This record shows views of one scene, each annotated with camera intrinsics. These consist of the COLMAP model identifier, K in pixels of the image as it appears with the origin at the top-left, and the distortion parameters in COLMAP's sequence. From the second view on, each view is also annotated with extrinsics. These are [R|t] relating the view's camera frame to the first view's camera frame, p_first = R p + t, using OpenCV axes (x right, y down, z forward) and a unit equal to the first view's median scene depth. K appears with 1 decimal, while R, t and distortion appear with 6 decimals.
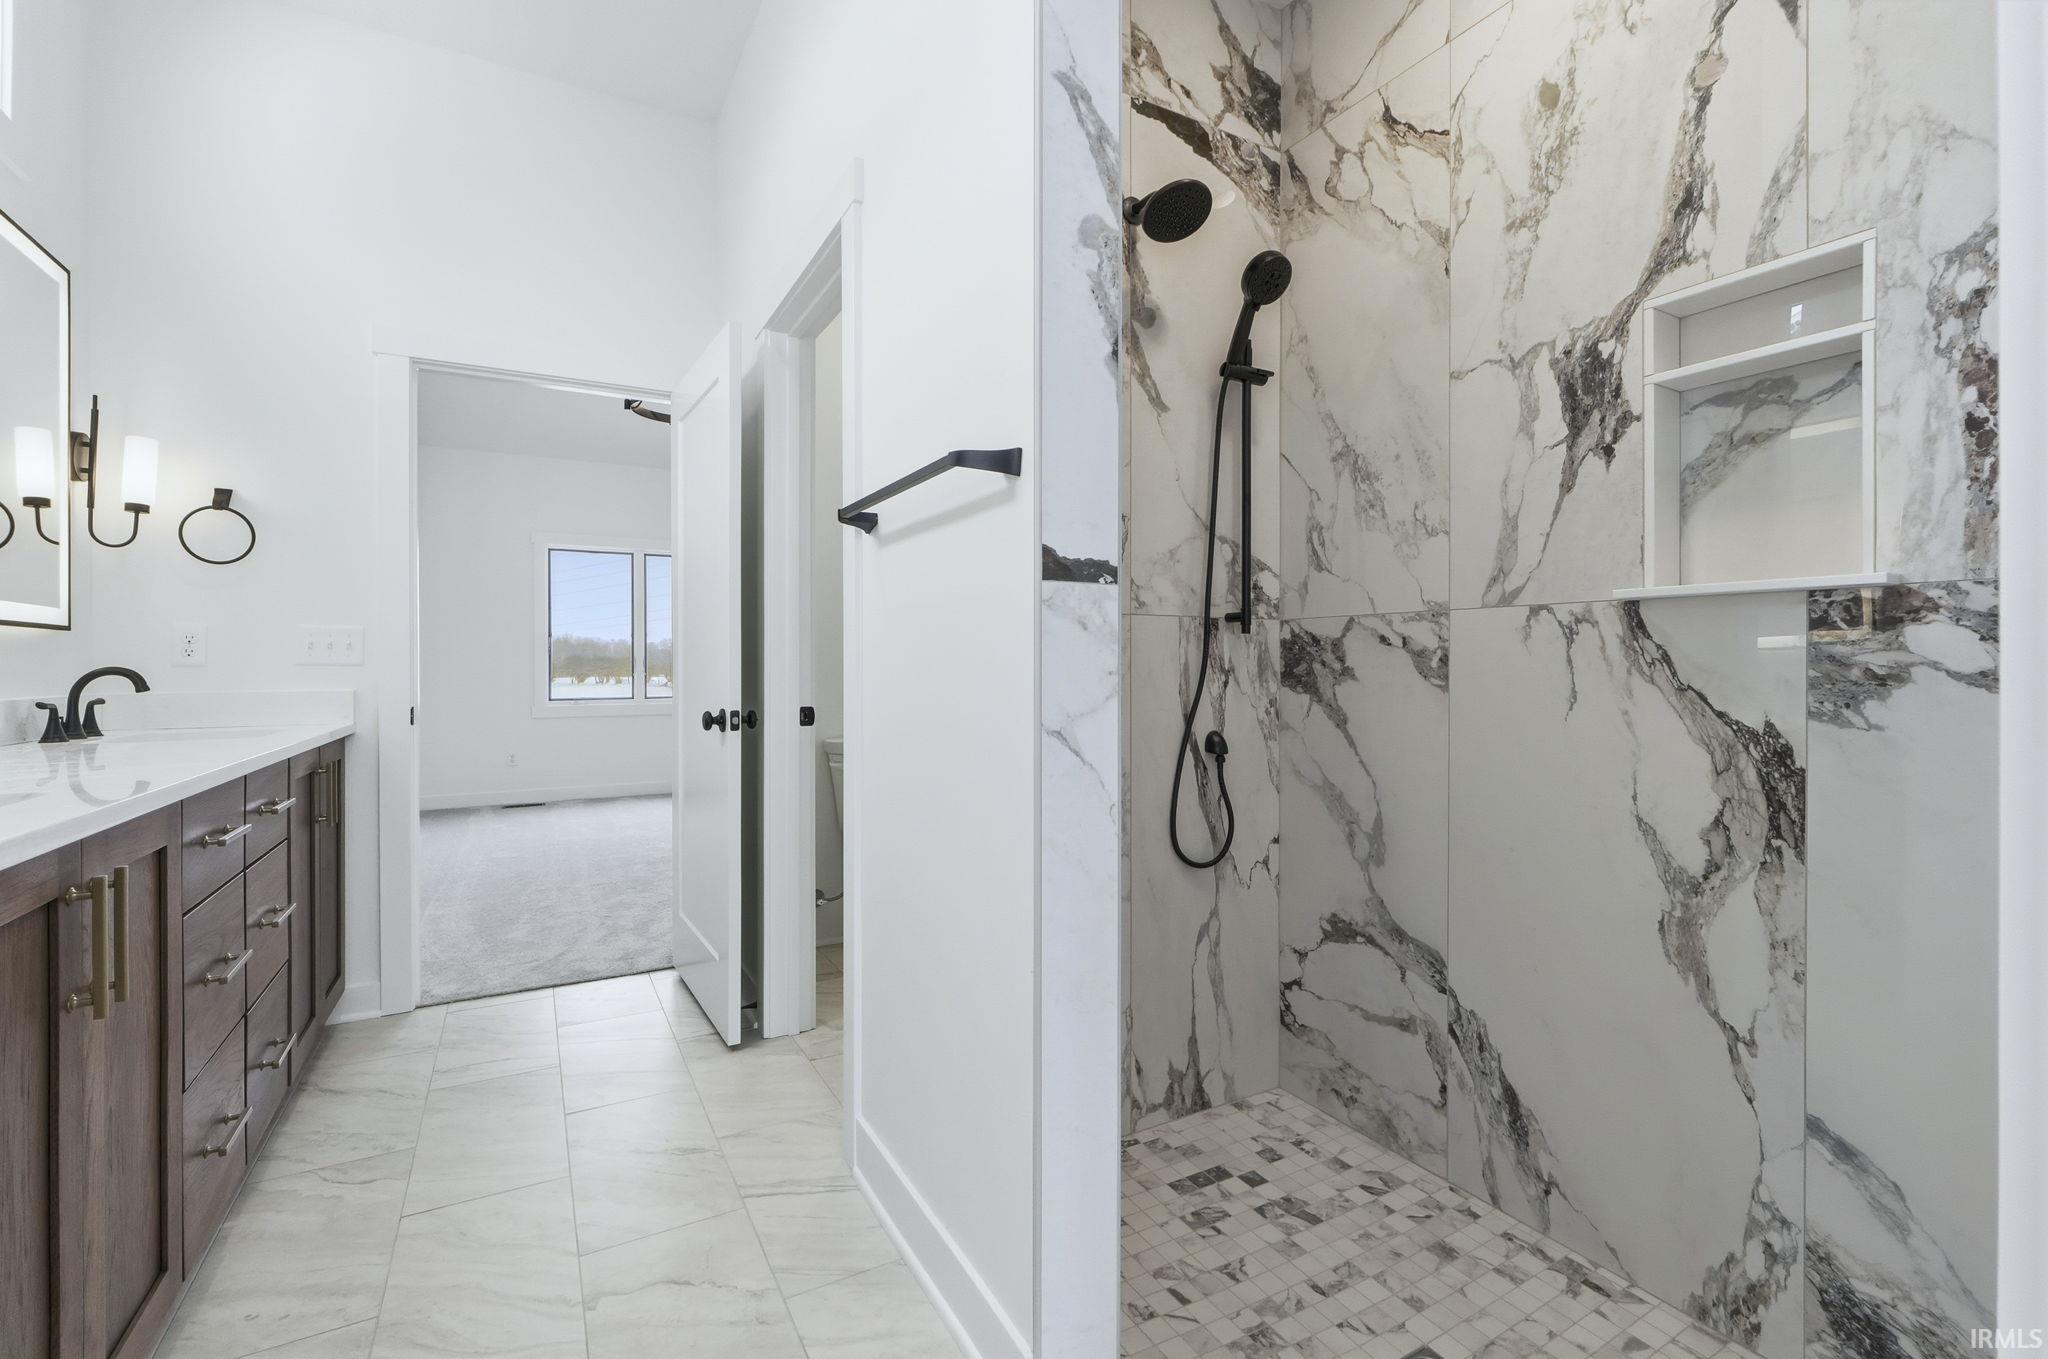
lens RADIAL K [[878.6, 0, 1023.9], [0, 878.6, 655.9], [0, 0, 1]] dist [0.002017, -0.000044]
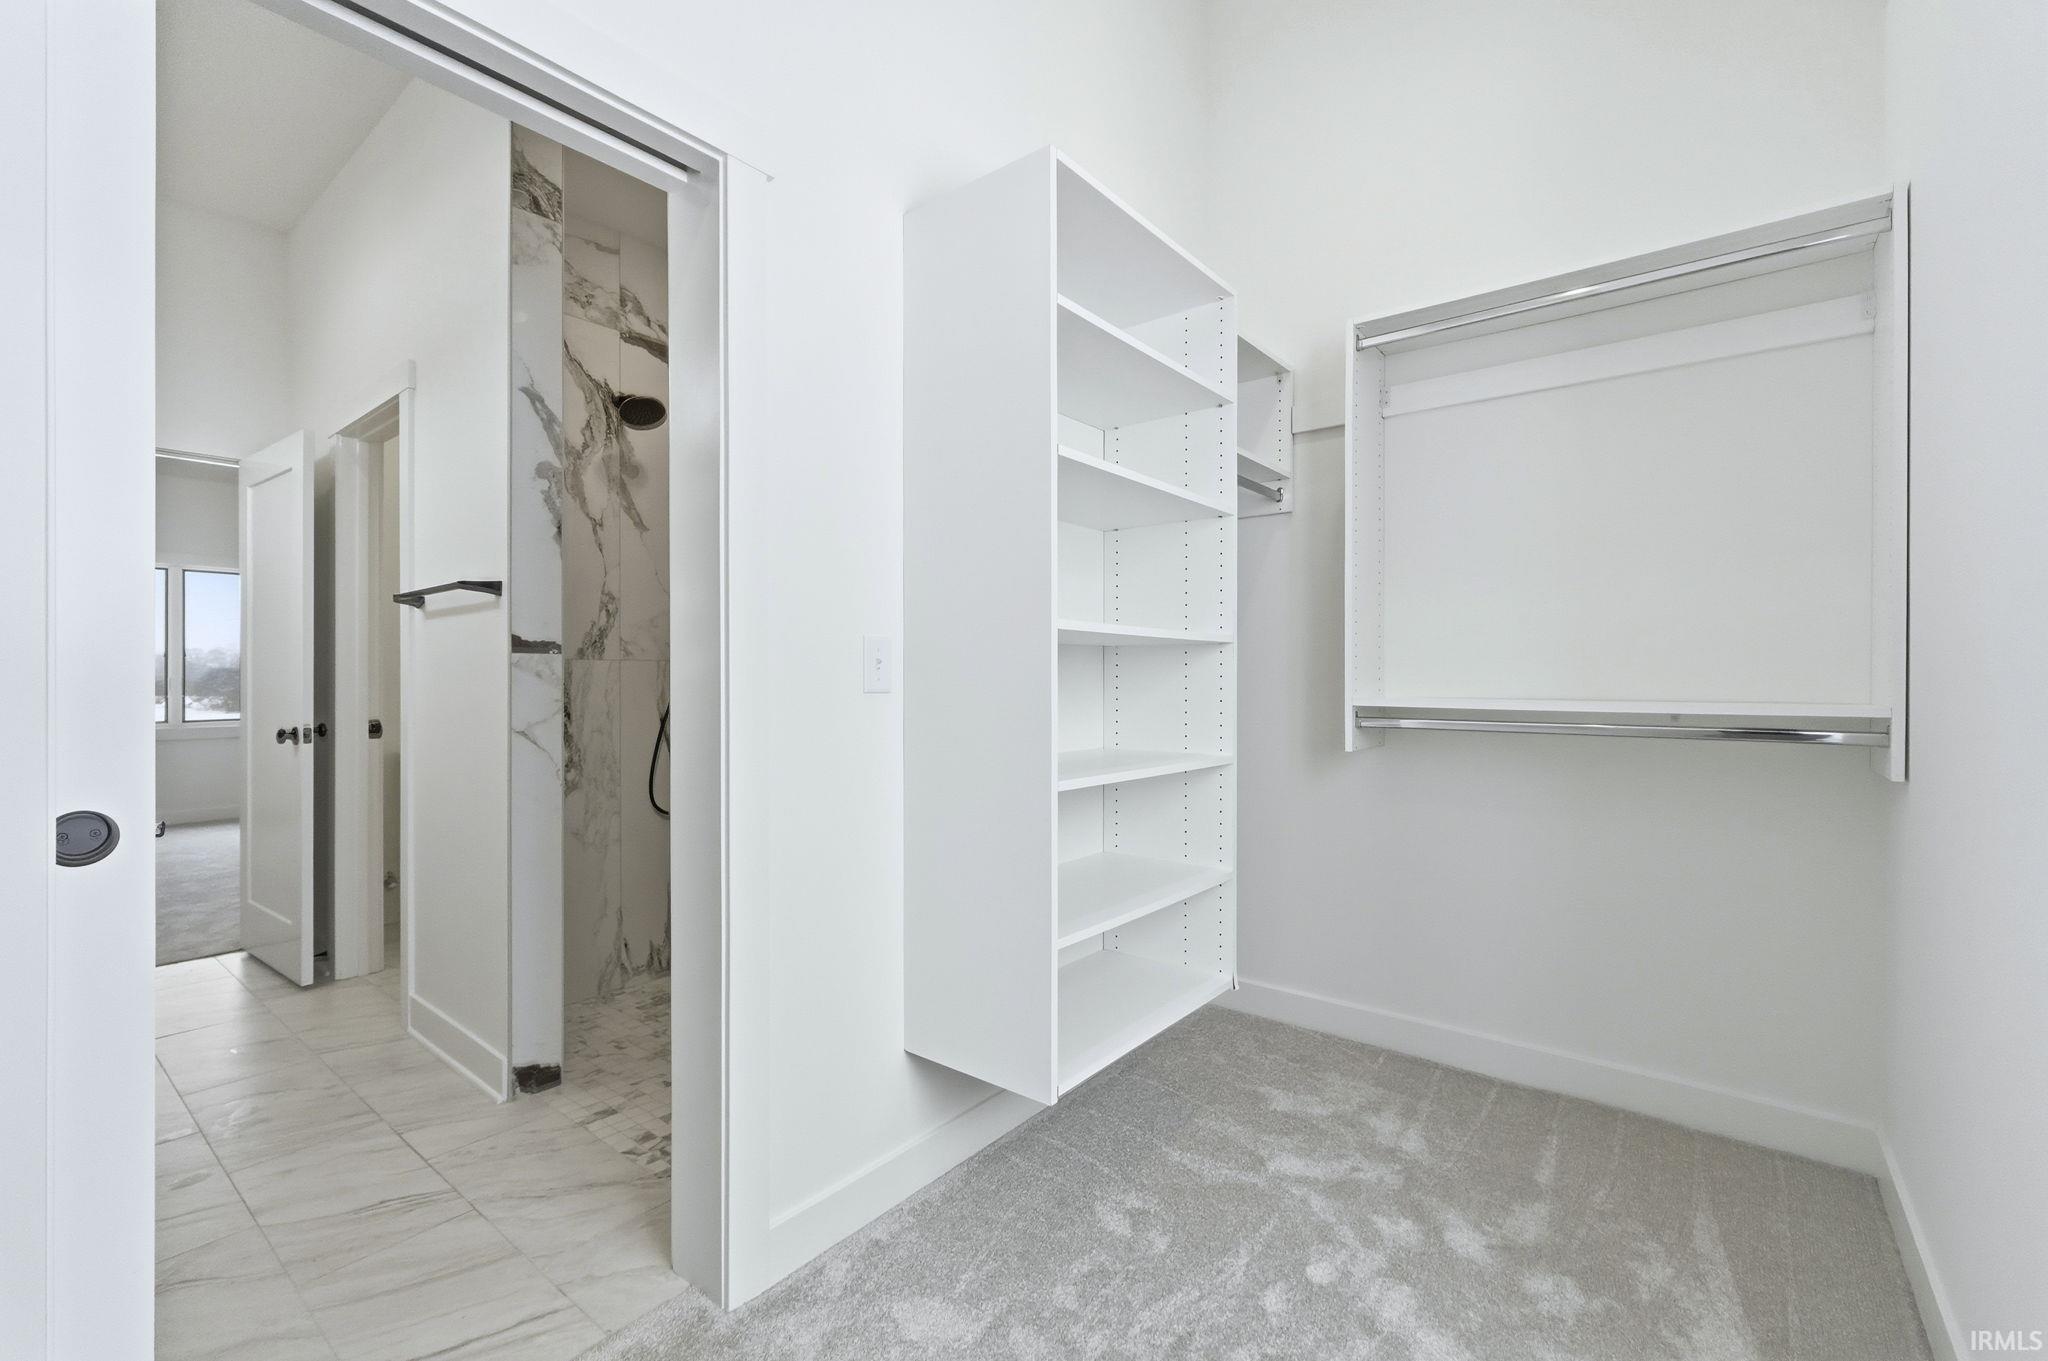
lens RADIAL K [[870.9, 0, 1029.2], [0, 870.9, 672.9], [0, 0, 1]] dist [-0.002274, -0.000436]
pose [[0.926906, 0.001685, 0.375290, 0.216197], [-0.003307, 0.999988, 0.003677, -0.032177], [-0.375279, -0.004649, 0.926900, -0.721188]]
